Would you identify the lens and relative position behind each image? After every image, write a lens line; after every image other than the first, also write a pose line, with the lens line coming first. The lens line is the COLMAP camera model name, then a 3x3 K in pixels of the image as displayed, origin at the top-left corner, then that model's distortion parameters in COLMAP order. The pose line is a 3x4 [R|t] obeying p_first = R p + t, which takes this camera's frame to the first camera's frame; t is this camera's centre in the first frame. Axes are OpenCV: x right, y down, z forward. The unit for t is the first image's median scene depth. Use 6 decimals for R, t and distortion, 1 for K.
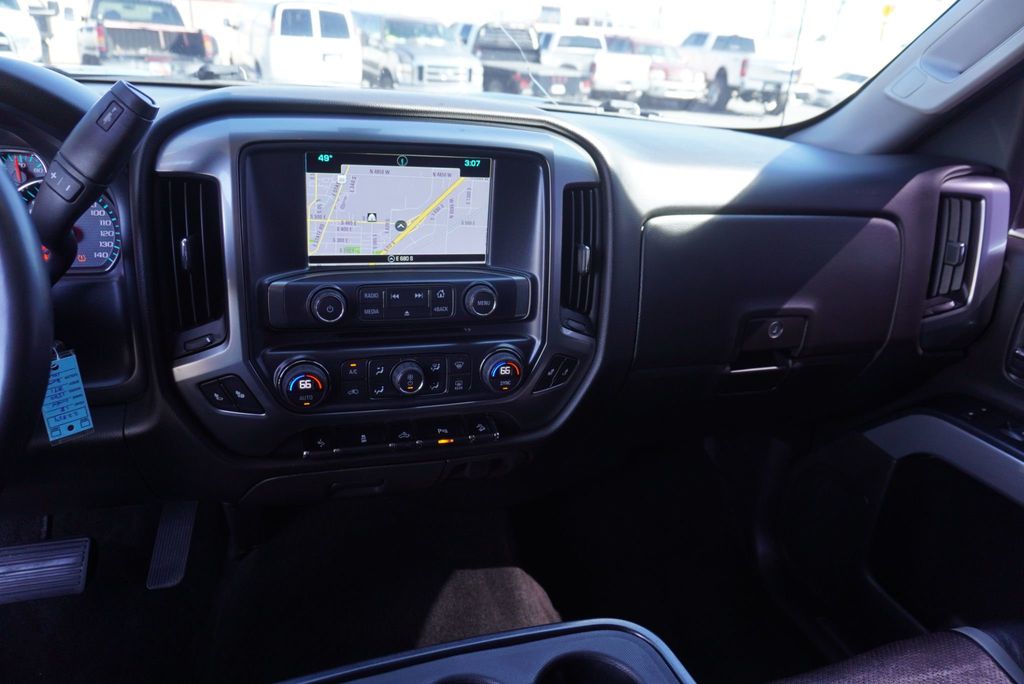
lens RADIAL K [[661.3, 0, 512.0], [0, 661.3, 342.0], [0, 0, 1]] dist [-0.028245, 0.000716]
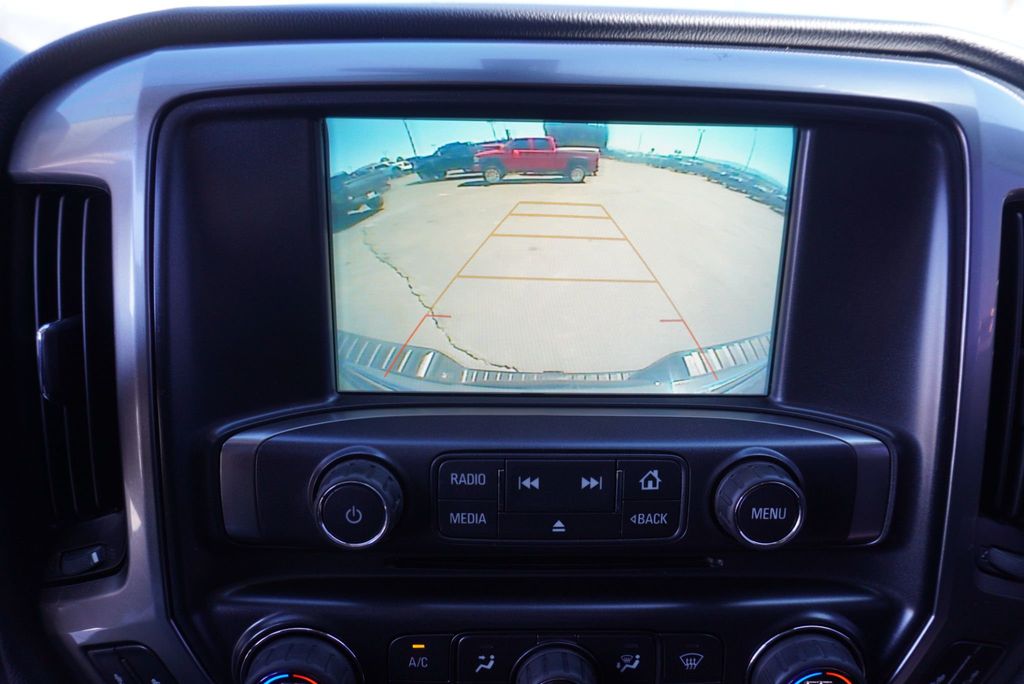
lens RADIAL K [[701.3, 0, 512.0], [0, 701.3, 342.0], [0, 0, 1]] dist [-0.003679, 0.002558]
pose [[0.952129, 0.032052, -0.304011, -0.063976], [-0.061260, 0.994321, -0.087028, -0.112108], [0.299495, 0.101486, 0.948685, 0.590254]]
